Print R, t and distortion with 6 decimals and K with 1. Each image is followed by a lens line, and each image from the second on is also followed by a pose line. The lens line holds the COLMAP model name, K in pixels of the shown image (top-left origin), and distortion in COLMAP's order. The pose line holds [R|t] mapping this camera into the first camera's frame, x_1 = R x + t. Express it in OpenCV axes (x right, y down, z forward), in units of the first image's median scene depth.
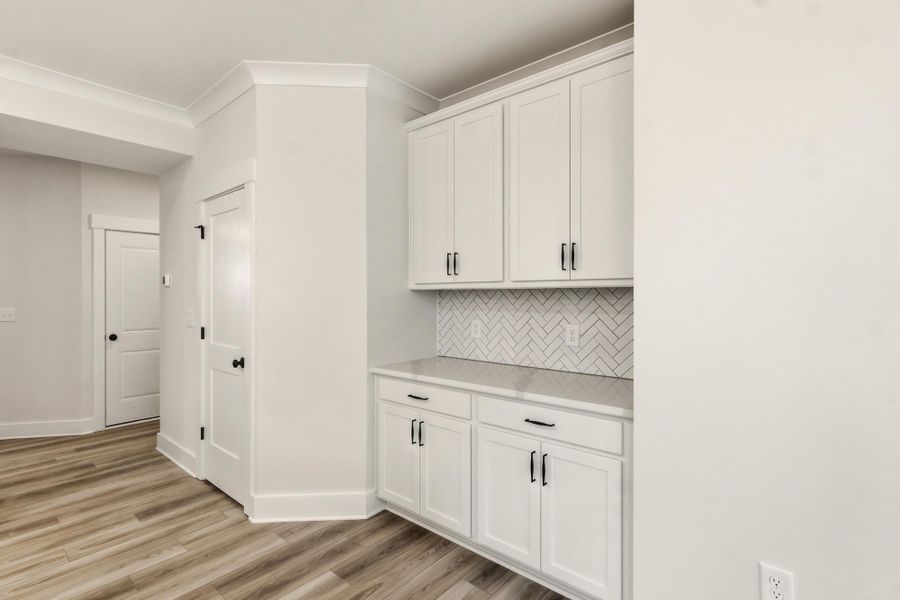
lens RADIAL K [[424.5, 0, 442.6], [0, 424.5, 297.2], [0, 0, 1]] dist [0.004231, -0.000500]
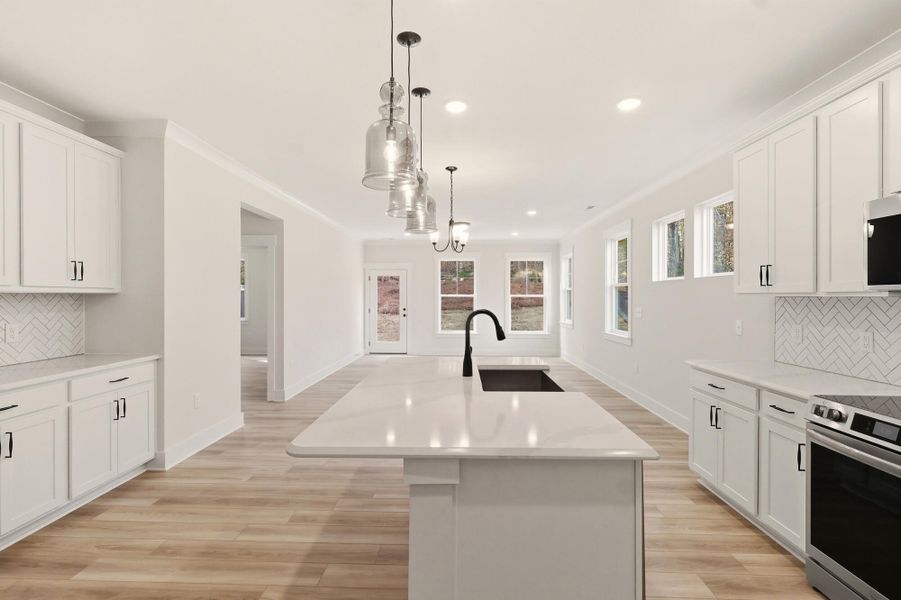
lens RADIAL K [[425.0, 0, 446.7], [0, 425.0, 298.5], [0, 0, 1]] dist [0.004231, -0.000500]
pose [[-0.626041, -0.000453, 0.779790, -1.278809], [0.002061, 0.999995, 0.002235, -0.004879], [-0.779787, 0.003006, -0.626037, 0.759852]]
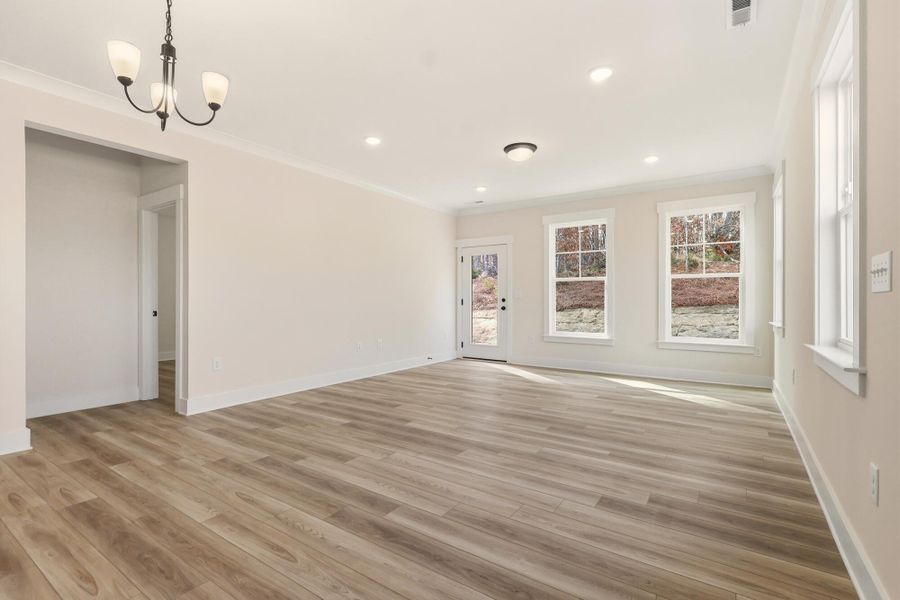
lens RADIAL K [[424.5, 0, 449.0], [0, 424.5, 302.6], [0, 0, 1]] dist [0.004231, -0.000500]
pose [[-0.119805, -0.005900, 0.992780, -0.707930], [0.001306, 0.999981, 0.006101, 0.104656], [-0.992797, 0.002027, -0.119795, -0.710017]]
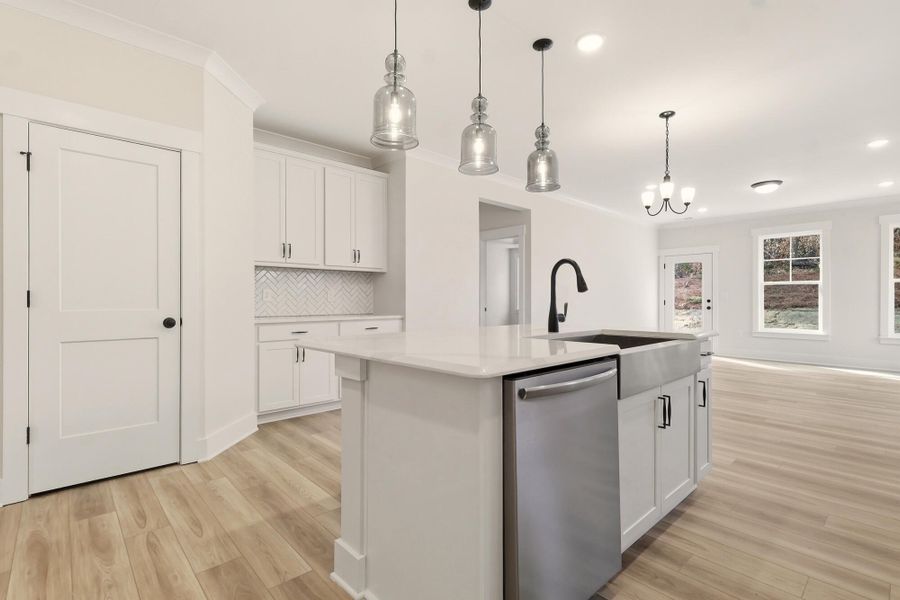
lens RADIAL K [[424.5, 0, 447.2], [0, 424.5, 300.3], [0, 0, 1]] dist [0.004231, -0.000500]
pose [[0.112266, 0.002465, 0.993675, -1.466442], [-0.000368, 0.999997, -0.002439, 0.108722], [-0.993678, -0.000092, 0.112267, 0.244325]]
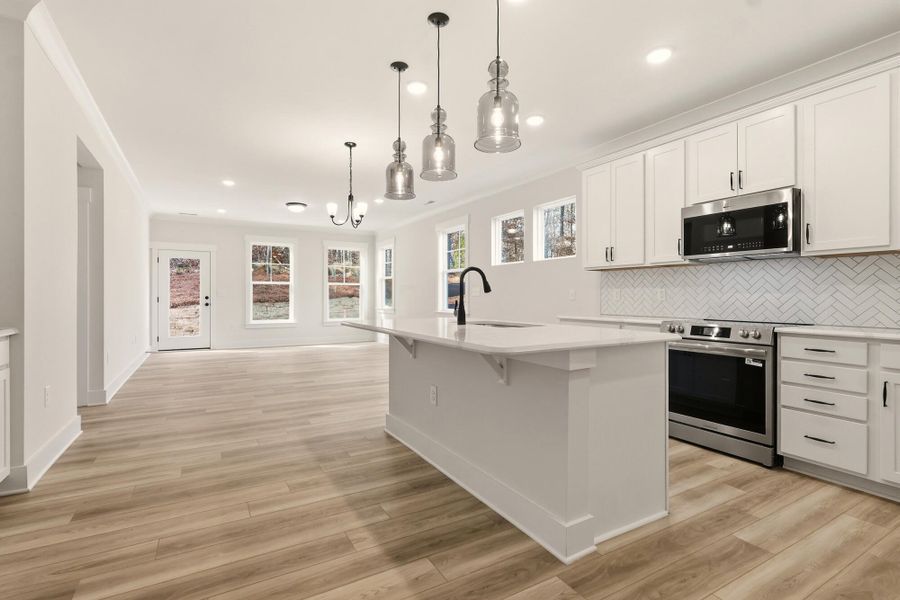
lens RADIAL K [[424.5, 0, 444.2], [0, 424.5, 296.7], [0, 0, 1]] dist [0.004231, -0.000500]
pose [[-0.943191, 0.001478, 0.332248, -0.889726], [0.001768, 0.999998, 0.000571, 0.099913], [-0.332247, 0.001126, -0.943192, 1.187566]]
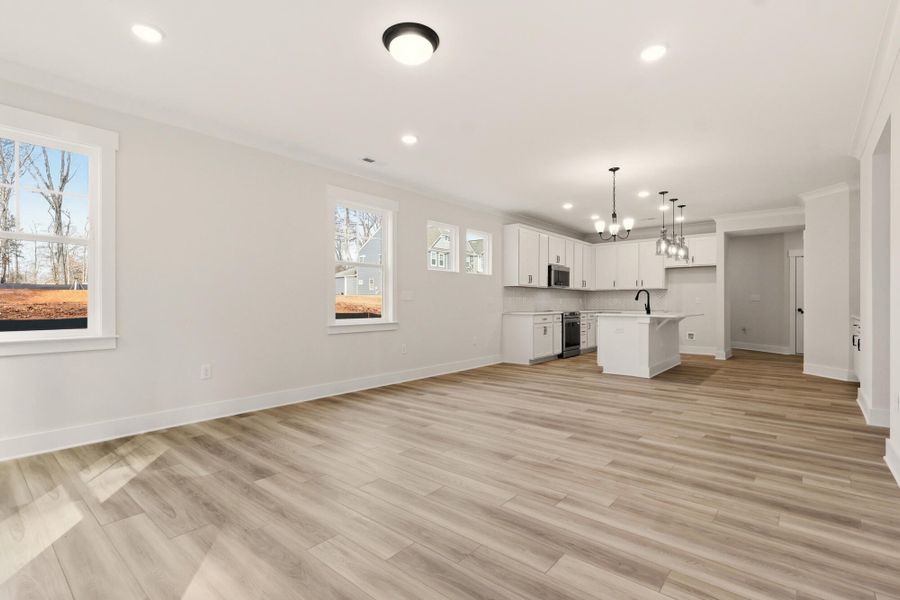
lens RADIAL K [[424.5, 0, 449.7], [0, 424.5, 302.0], [0, 0, 1]] dist [0.004231, -0.000500]
pose [[0.012155, 0.001379, -0.999925, 2.065393], [-0.003968, 0.999991, 0.001331, 0.103020], [0.999918, 0.003952, 0.012160, -1.143240]]
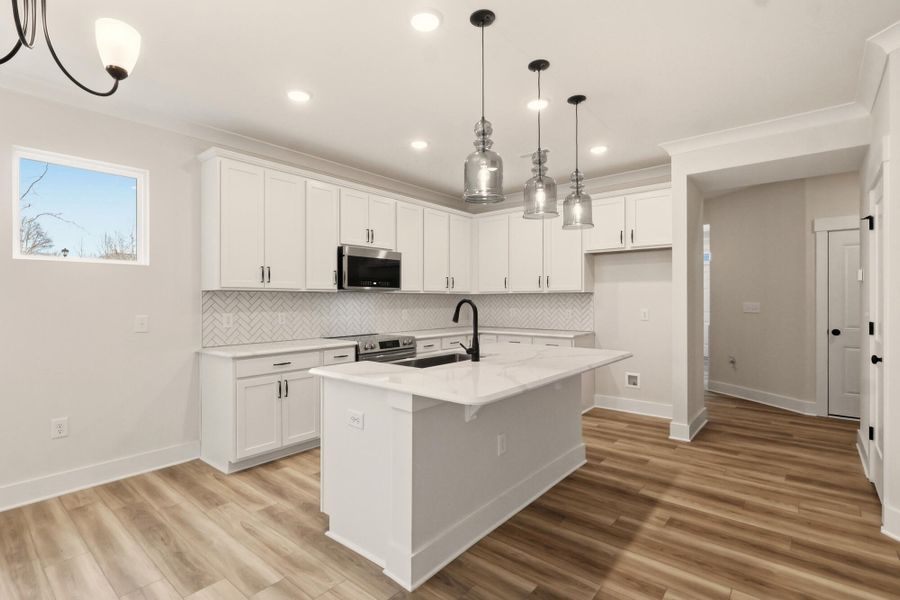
lens RADIAL K [[424.5, 0, 450.3], [0, 424.5, 300.2], [0, 0, 1]] dist [0.004231, -0.000500]
pose [[0.018926, 0.001905, -0.999819, 0.455739], [-0.000433, 0.999998, 0.001897, 0.023754], [0.999821, 0.000397, 0.018927, 0.043151]]
